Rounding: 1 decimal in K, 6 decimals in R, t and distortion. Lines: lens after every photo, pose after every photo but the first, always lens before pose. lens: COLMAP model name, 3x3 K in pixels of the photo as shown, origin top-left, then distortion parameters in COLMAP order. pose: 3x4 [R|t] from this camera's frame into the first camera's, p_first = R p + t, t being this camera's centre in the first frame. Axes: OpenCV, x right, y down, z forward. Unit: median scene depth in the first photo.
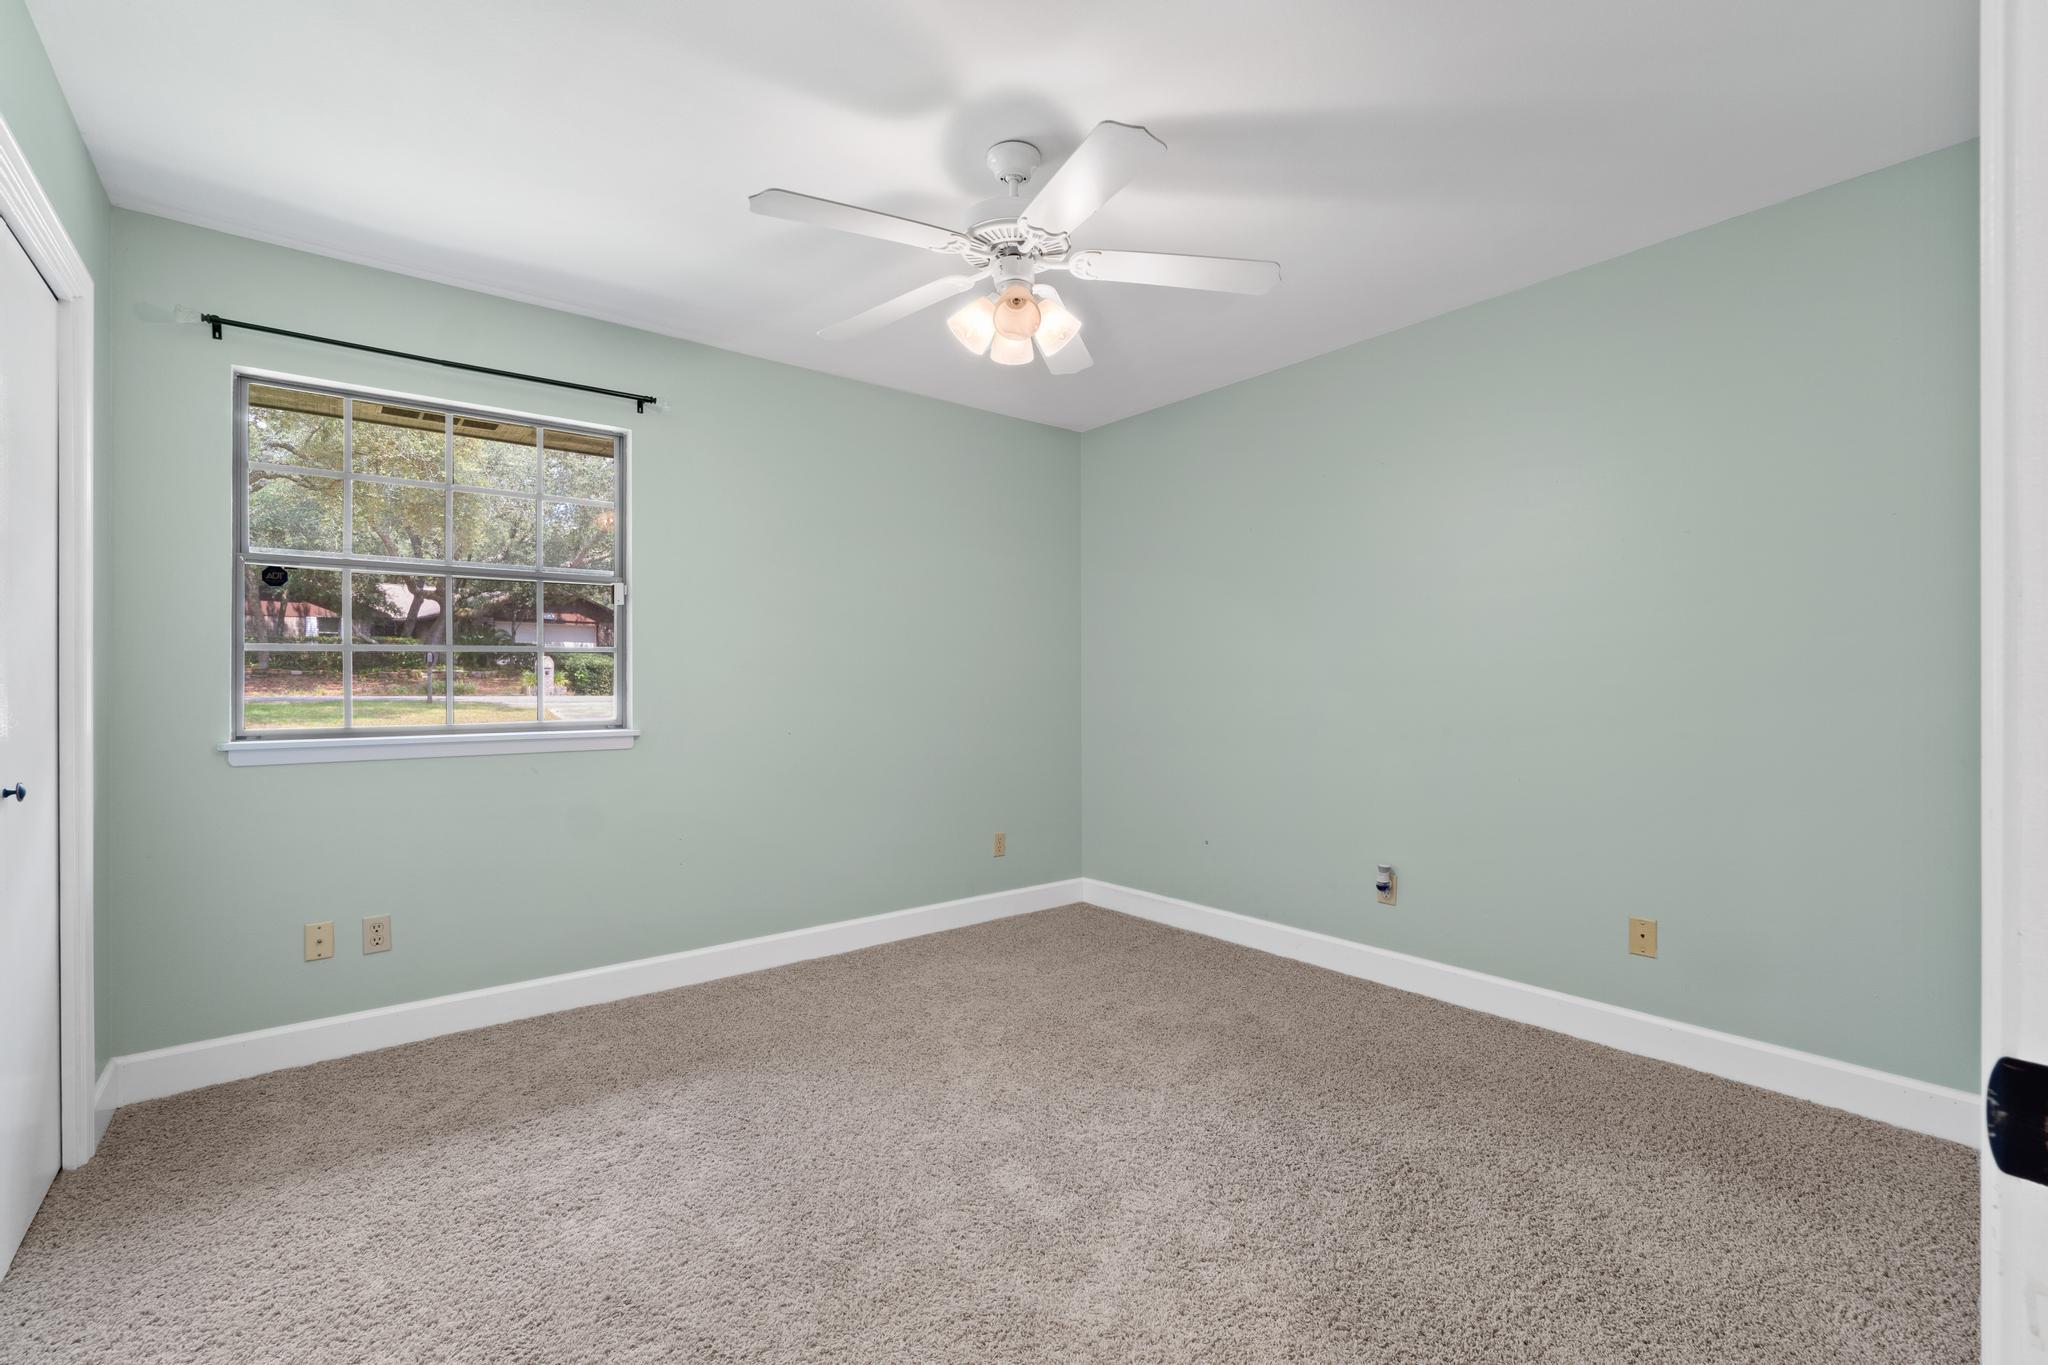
lens RADIAL K [[883.7, 0, 1014.0], [0, 883.7, 682.5], [0, 0, 1]] dist [-0.003585, 0.000948]
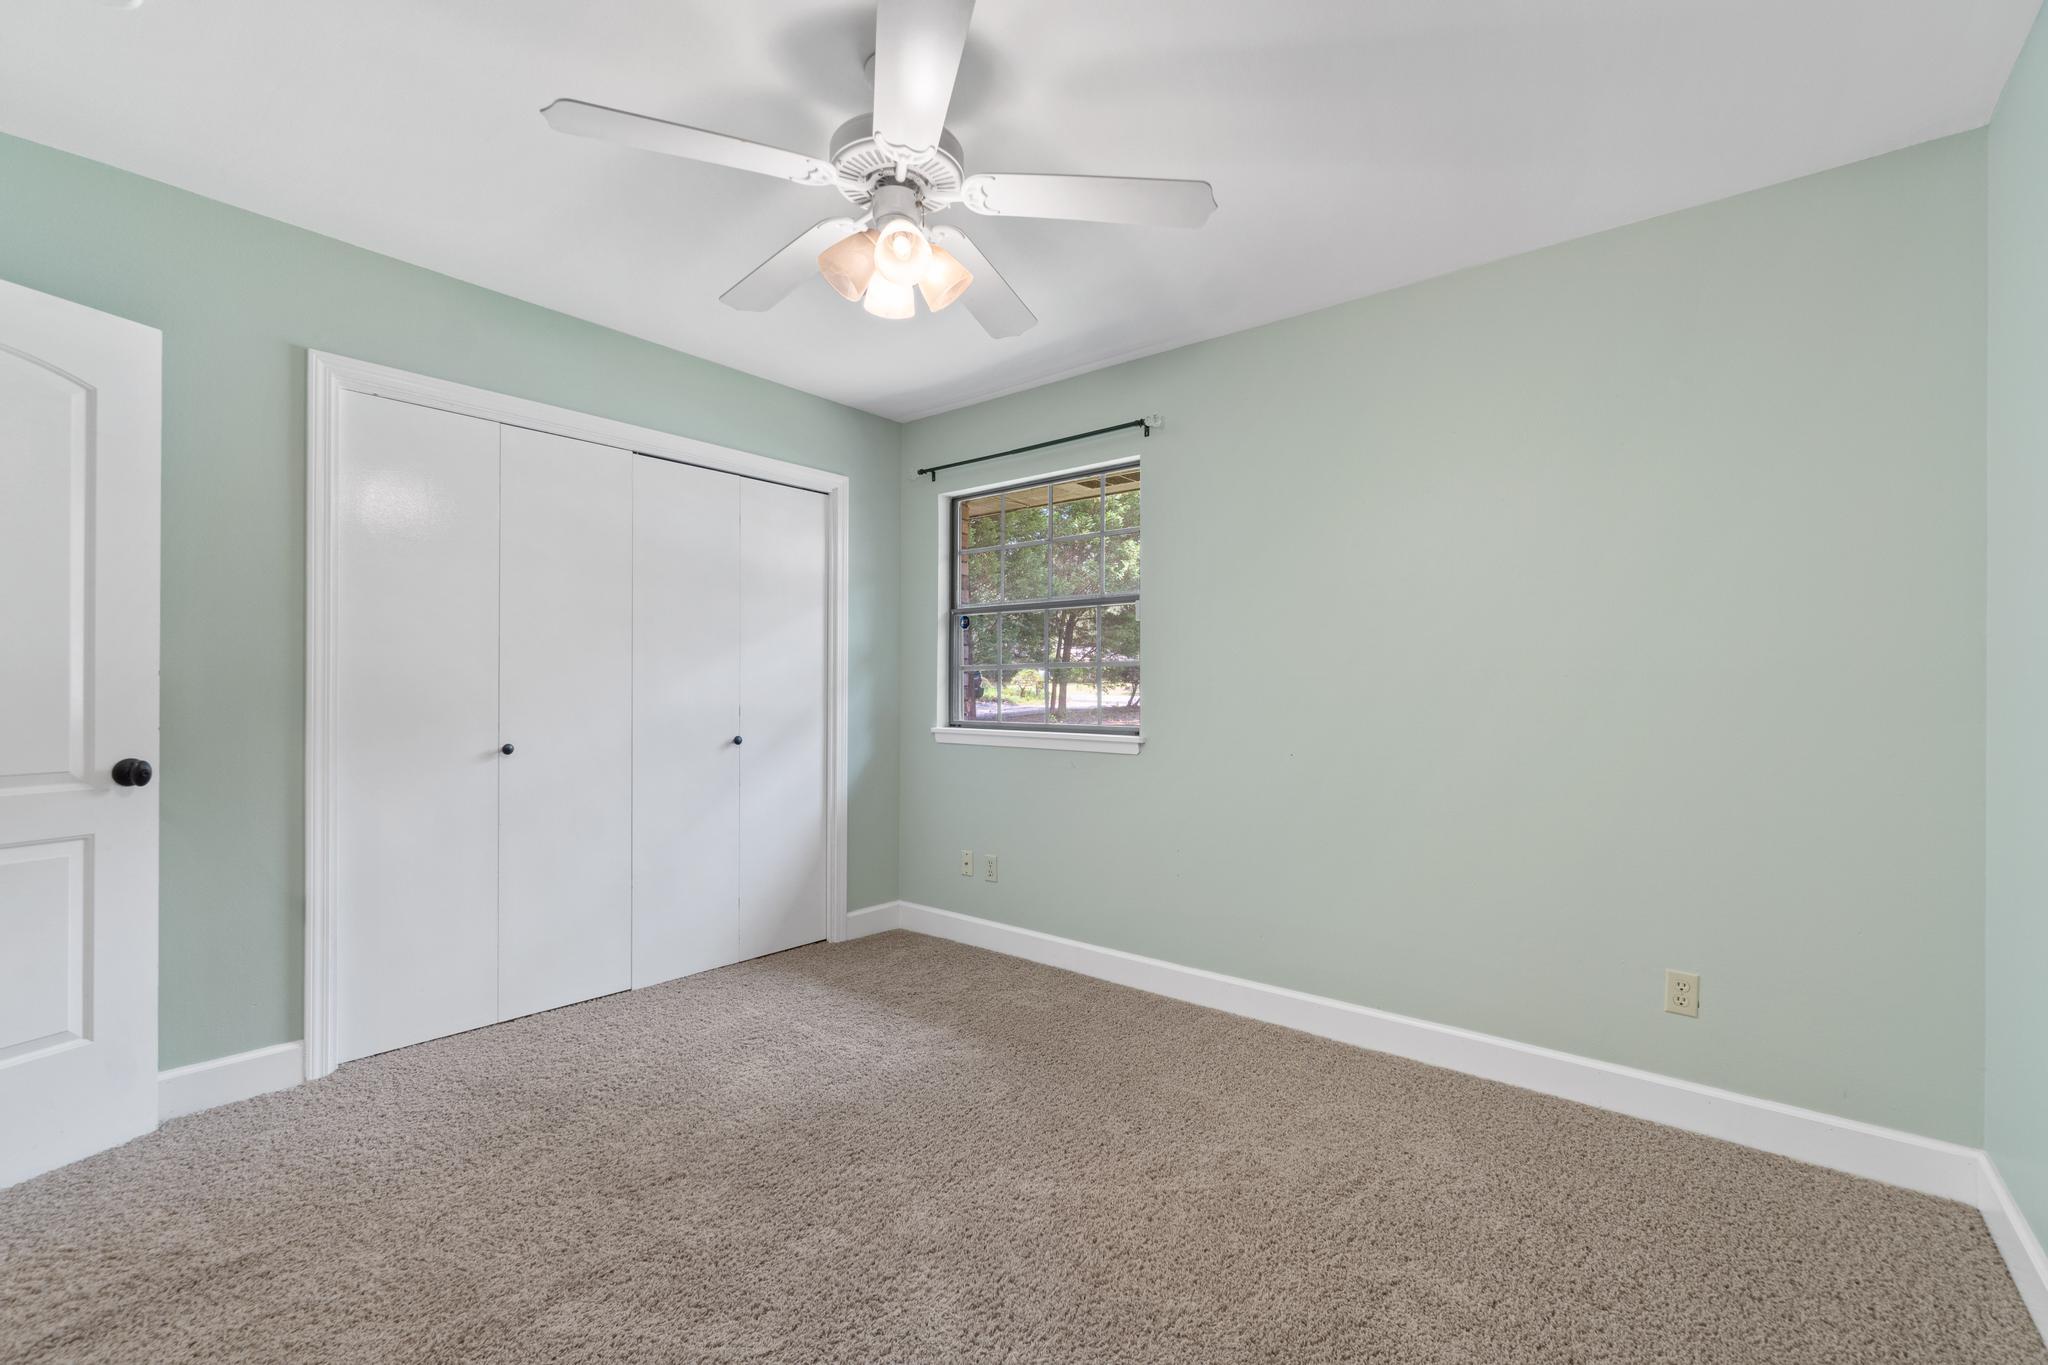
lens RADIAL K [[871.1, 0, 1023.4], [0, 871.1, 703.1], [0, 0, 1]] dist [-0.000437, 0.000218]
pose [[0.213268, 0.012293, -0.976916, 0.692348], [-0.014807, 0.999847, 0.009349, 0.005880], [0.976882, 0.012472, 0.213417, 0.791838]]
